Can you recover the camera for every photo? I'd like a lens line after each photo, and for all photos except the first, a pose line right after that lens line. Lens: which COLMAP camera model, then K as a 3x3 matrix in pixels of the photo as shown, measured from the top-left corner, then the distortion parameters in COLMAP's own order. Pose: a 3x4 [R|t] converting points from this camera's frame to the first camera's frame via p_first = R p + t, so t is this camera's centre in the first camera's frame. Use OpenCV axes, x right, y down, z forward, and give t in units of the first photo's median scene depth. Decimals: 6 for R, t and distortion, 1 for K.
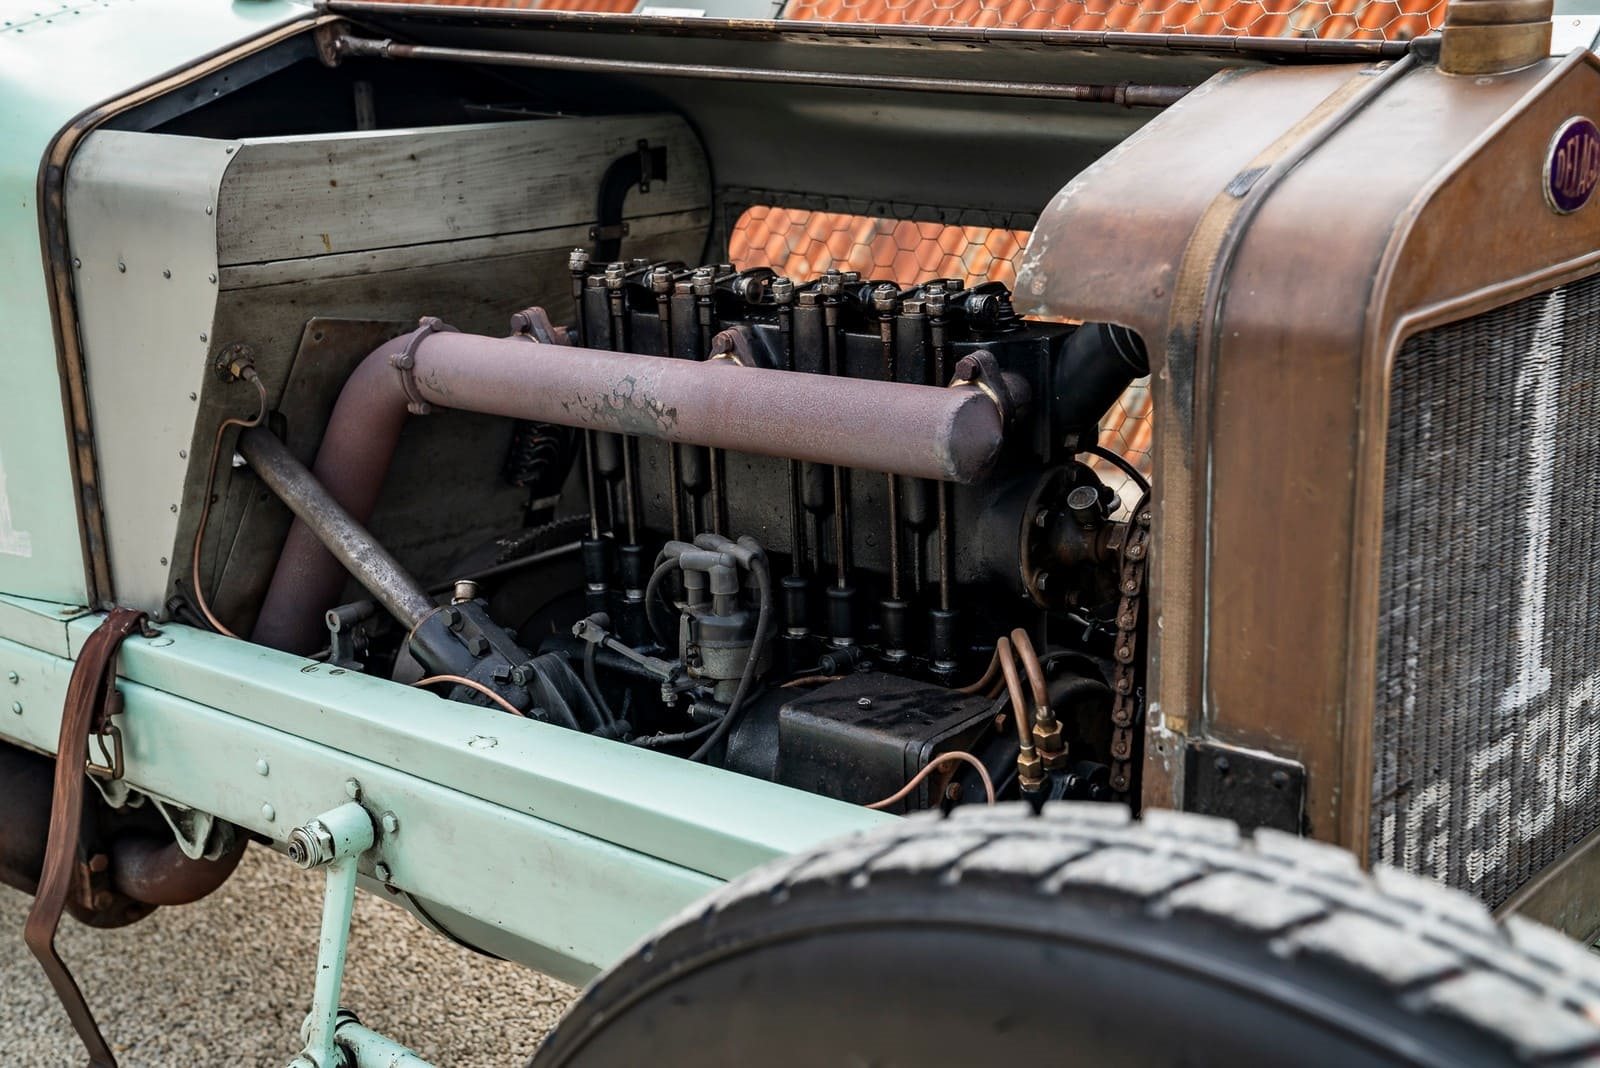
lens RADIAL K [[1888.2, 0, 772.5], [0, 1888.2, 529.1], [0, 0, 1]] dist [0.120860, 0.053174]
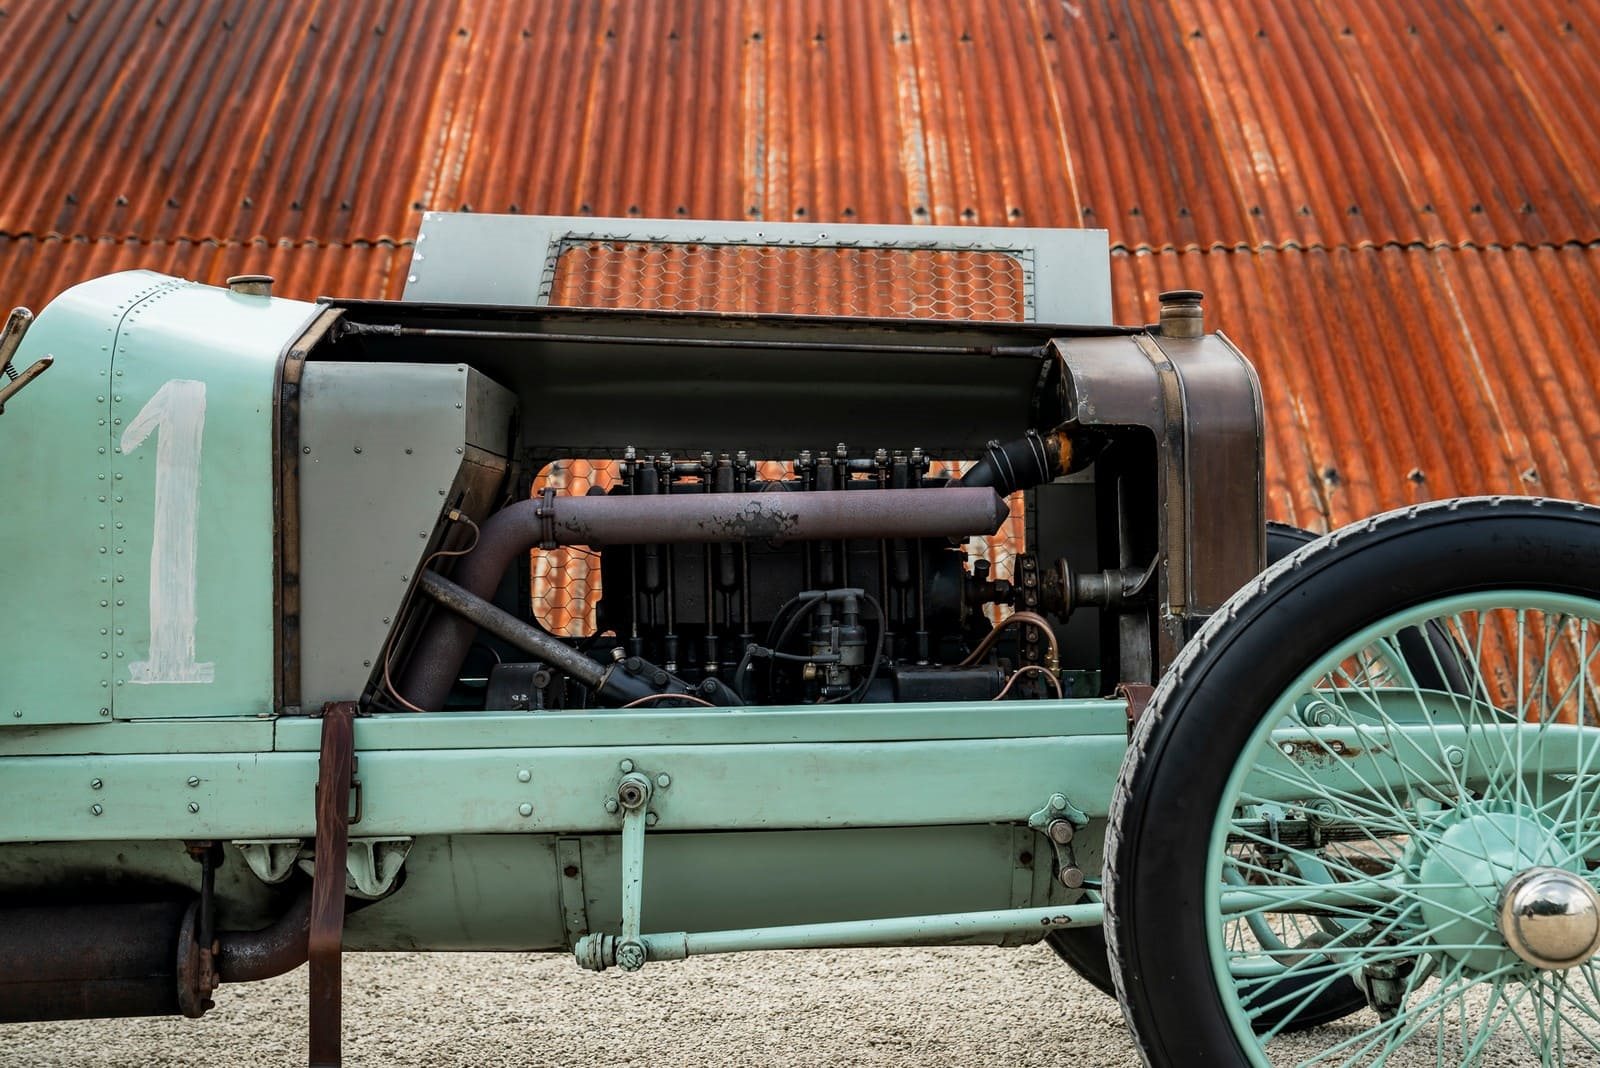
lens RADIAL K [[1888.2, 0, 772.5], [0, 1888.2, 529.1], [0, 0, 1]] dist [0.120860, 0.053174]
pose [[0.780752, 0.014027, 0.624684, -0.990177], [0.148842, 0.966795, -0.207737, 0.262026], [-0.606855, 0.255170, 0.752739, -0.234030]]
